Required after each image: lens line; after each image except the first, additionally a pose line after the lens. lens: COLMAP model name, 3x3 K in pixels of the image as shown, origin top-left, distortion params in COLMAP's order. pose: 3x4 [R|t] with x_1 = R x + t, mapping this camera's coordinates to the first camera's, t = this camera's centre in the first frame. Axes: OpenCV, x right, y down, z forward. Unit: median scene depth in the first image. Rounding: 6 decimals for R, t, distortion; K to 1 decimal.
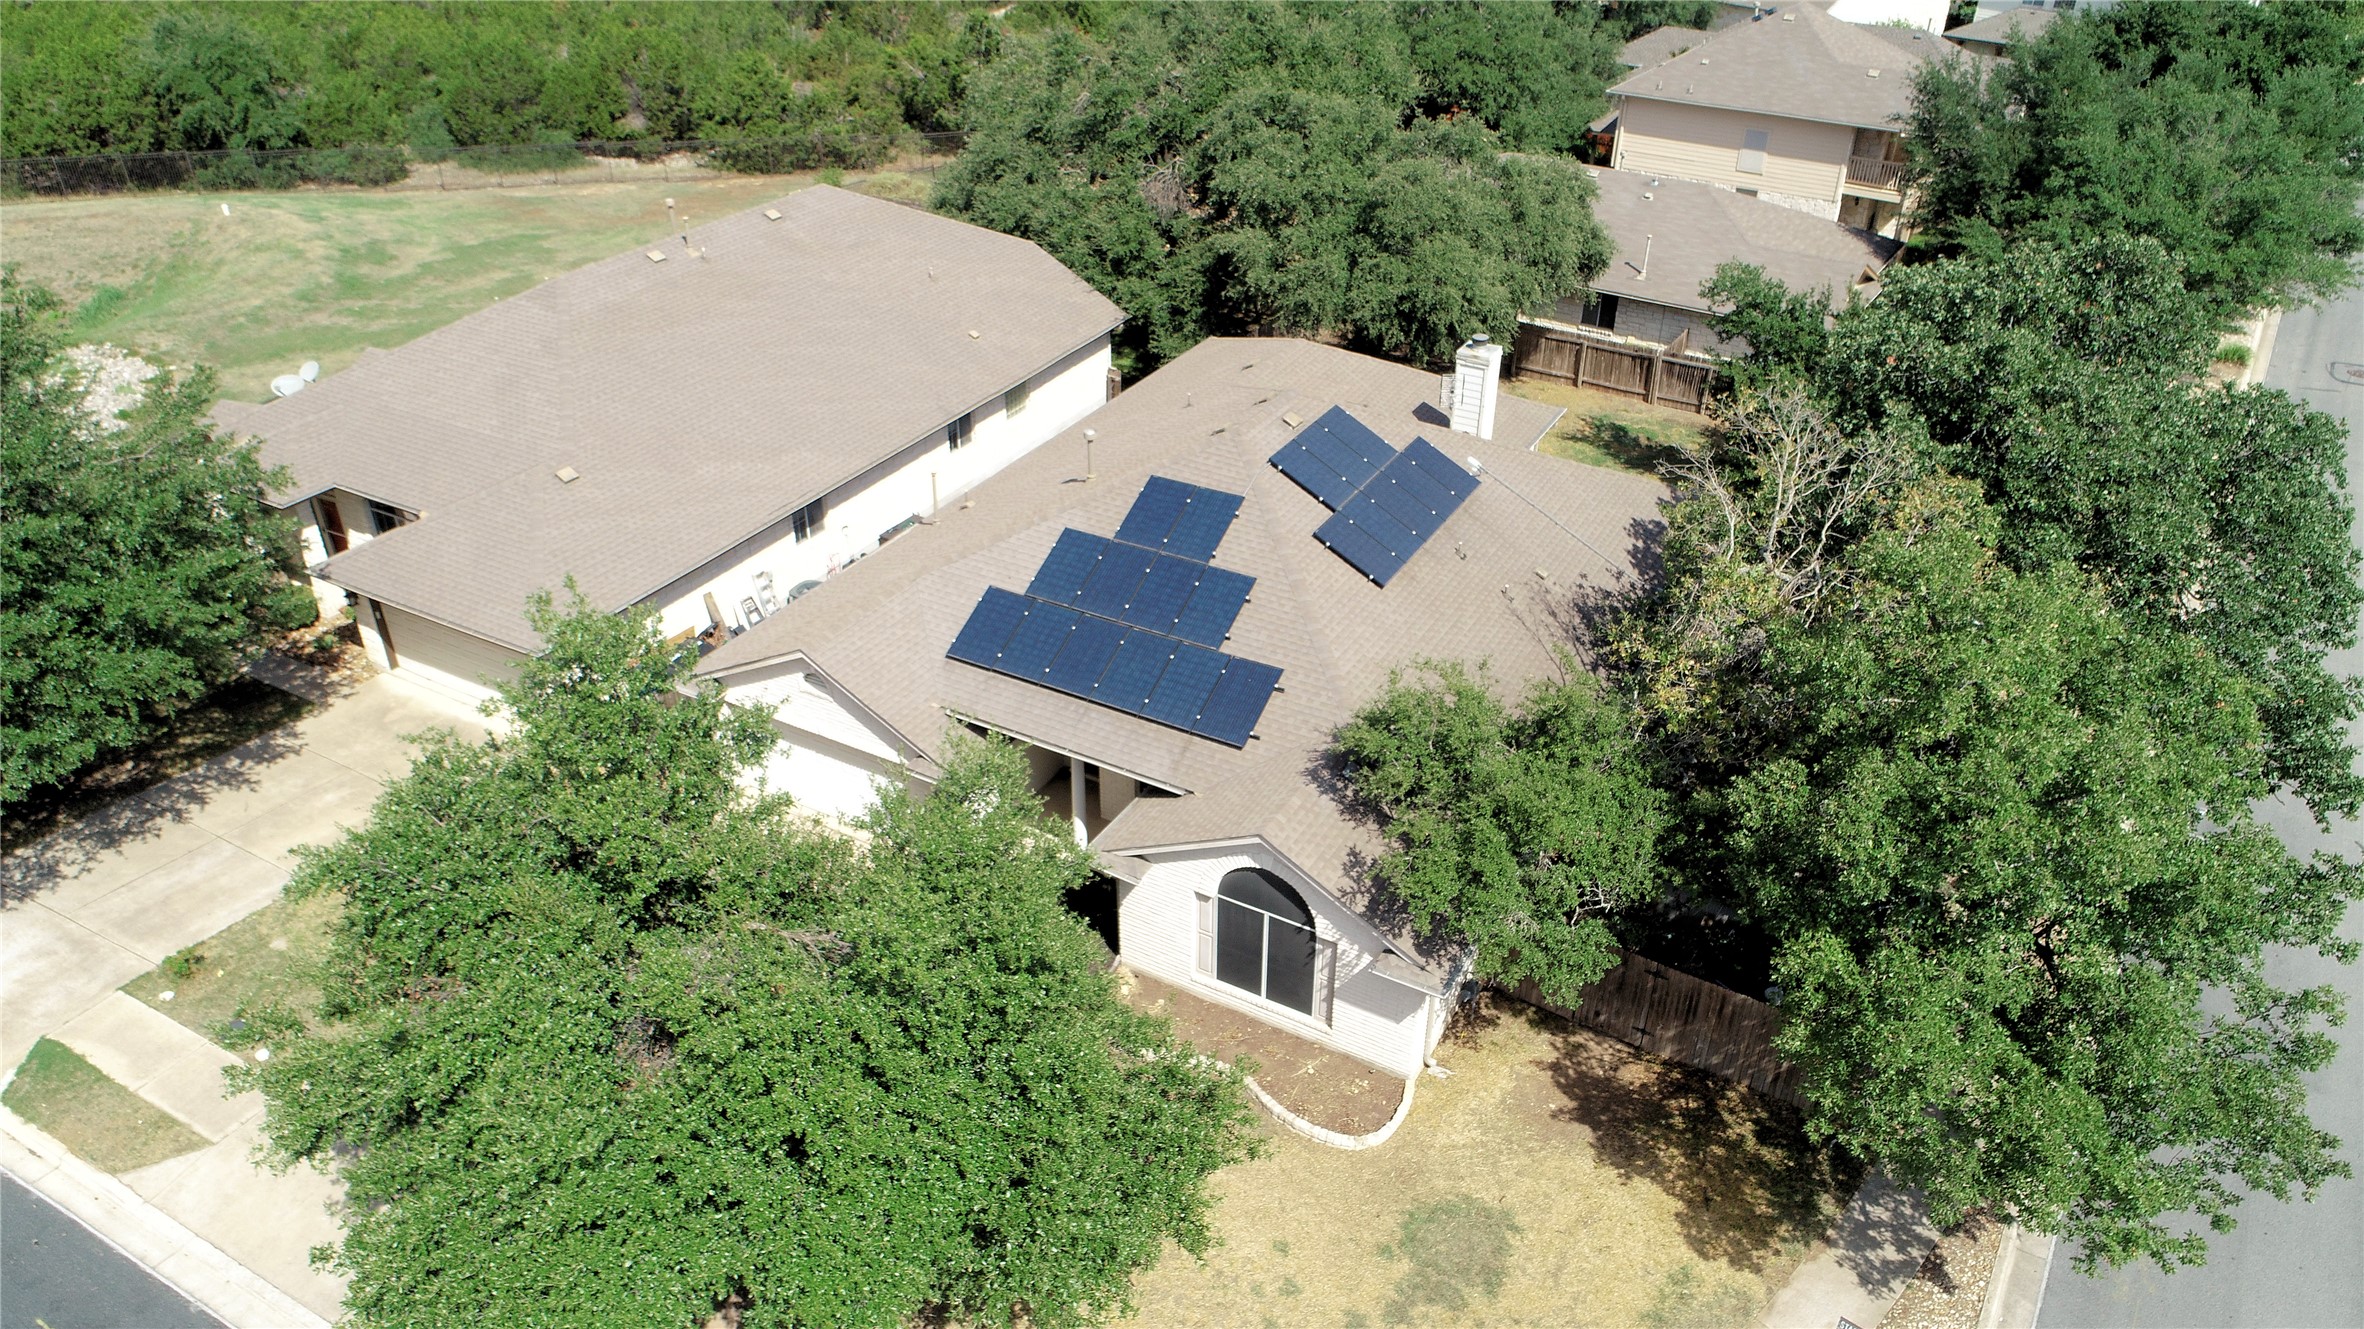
lens RADIAL K [[1645.6, 0, 1182.6], [0, 1645.6, 665.0], [0, 0, 1]] dist [-0.000561, -0.000147]
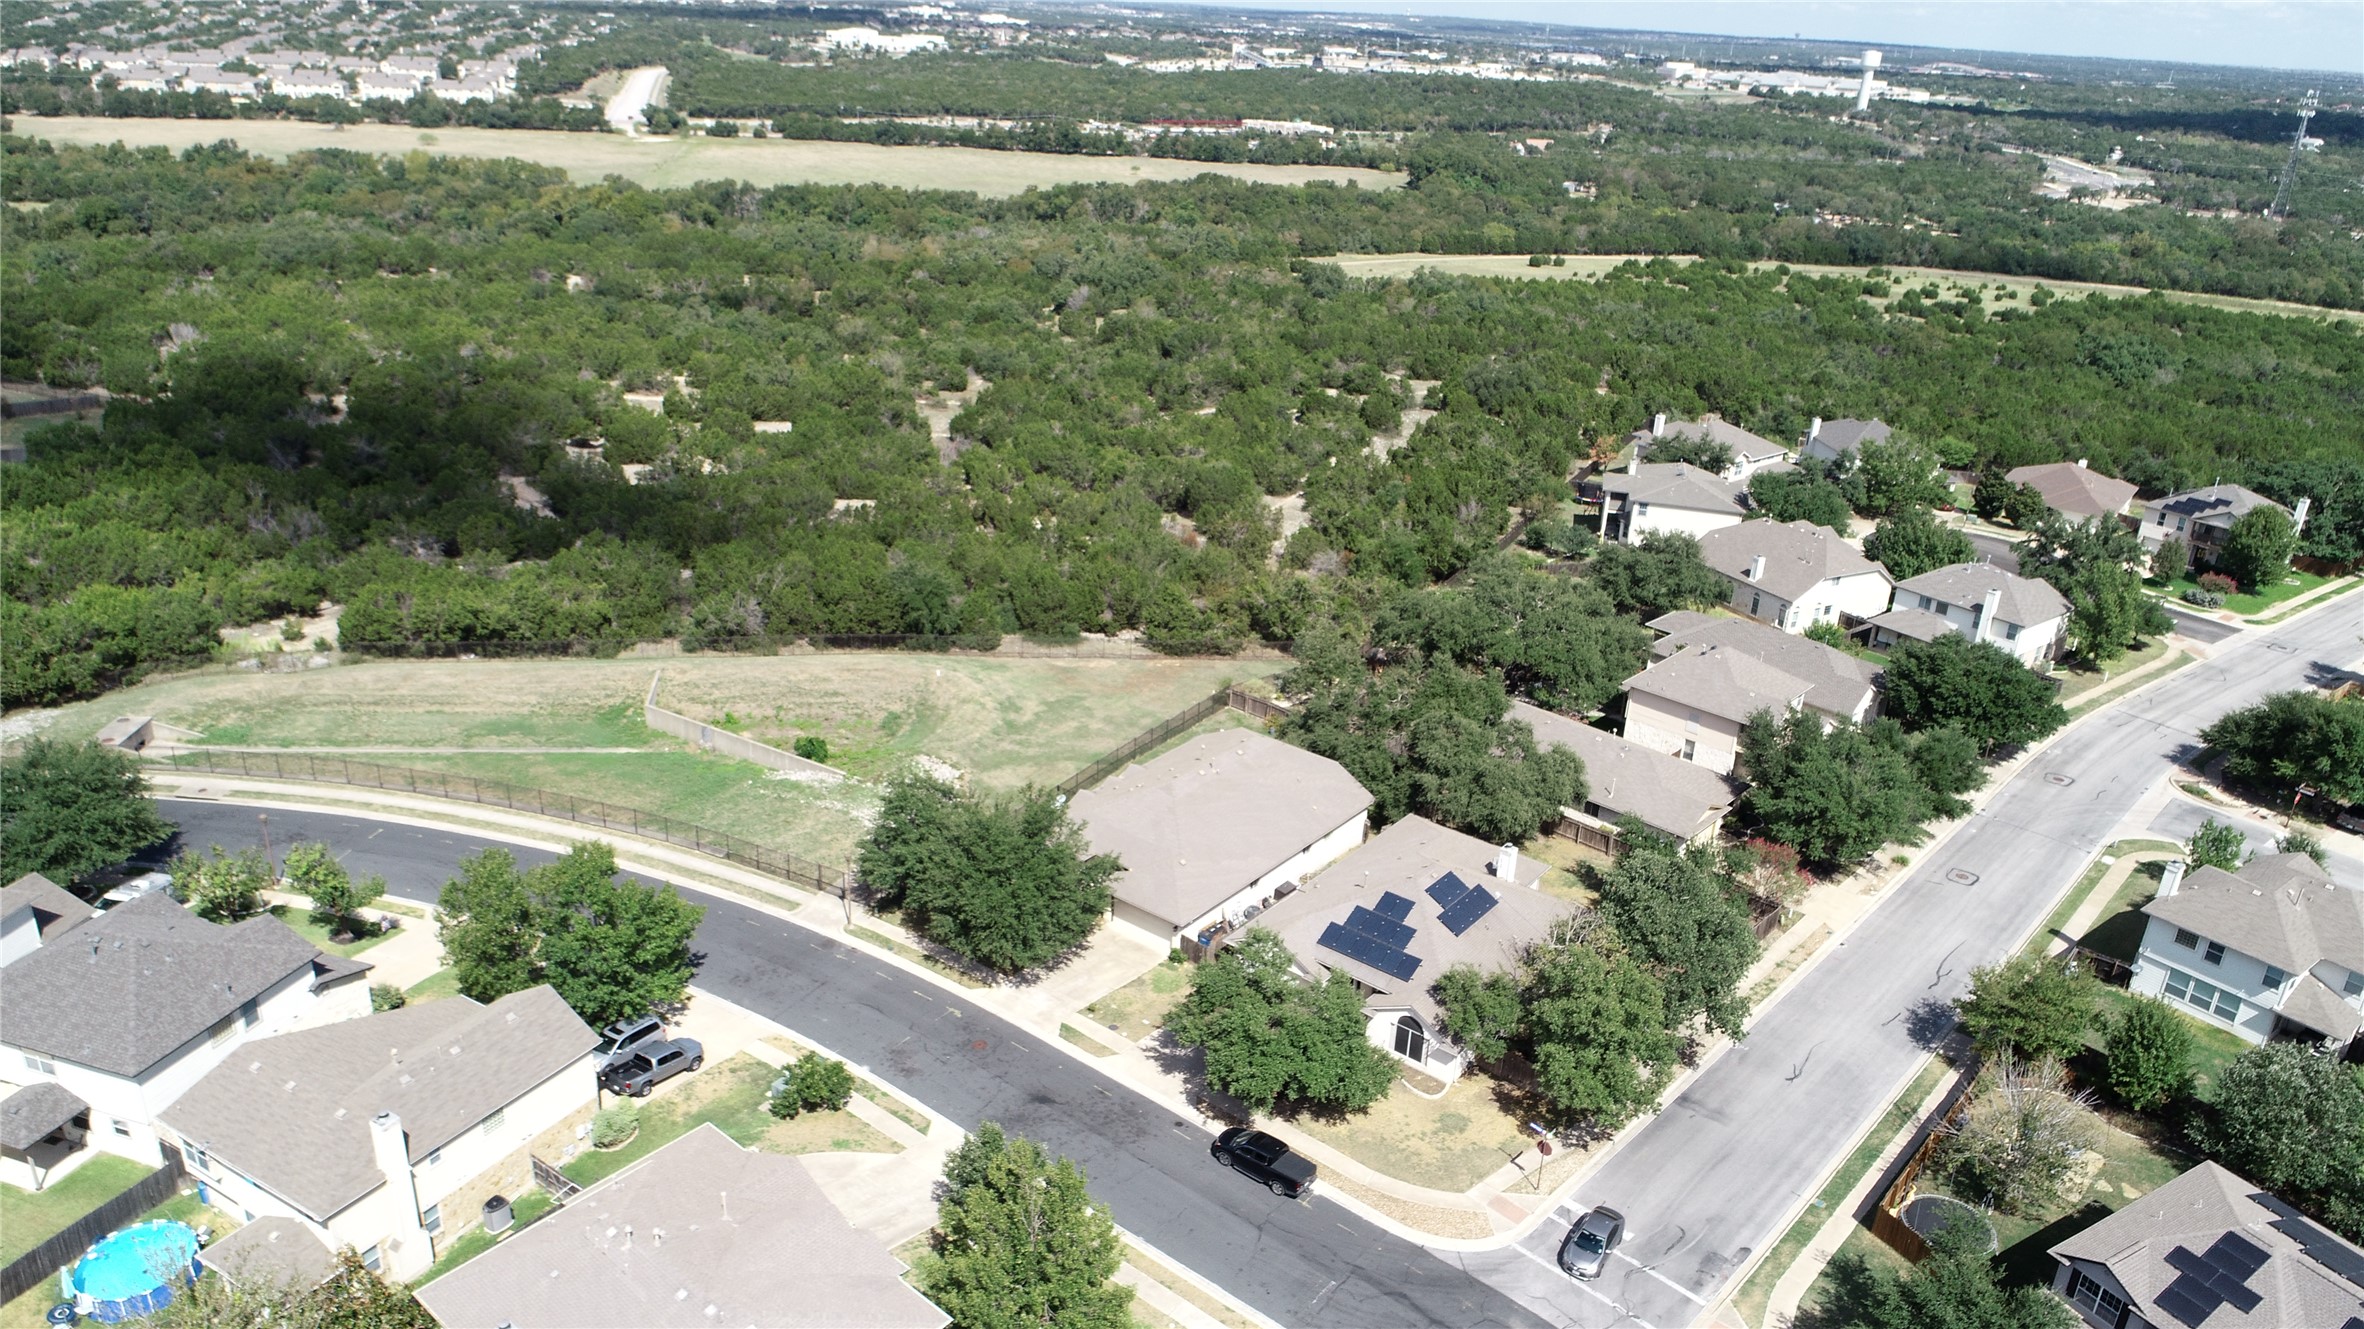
lens RADIAL K [[1680.2, 0, 1131.0], [0, 1680.2, 661.6], [0, 0, 1]] dist [0.003670, 0.000152]
pose [[0.984887, 0.093114, -0.146041, -0.070760], [-0.114229, 0.983023, -0.143587, -0.030541], [0.130192, 0.158099, 0.978803, -2.243185]]
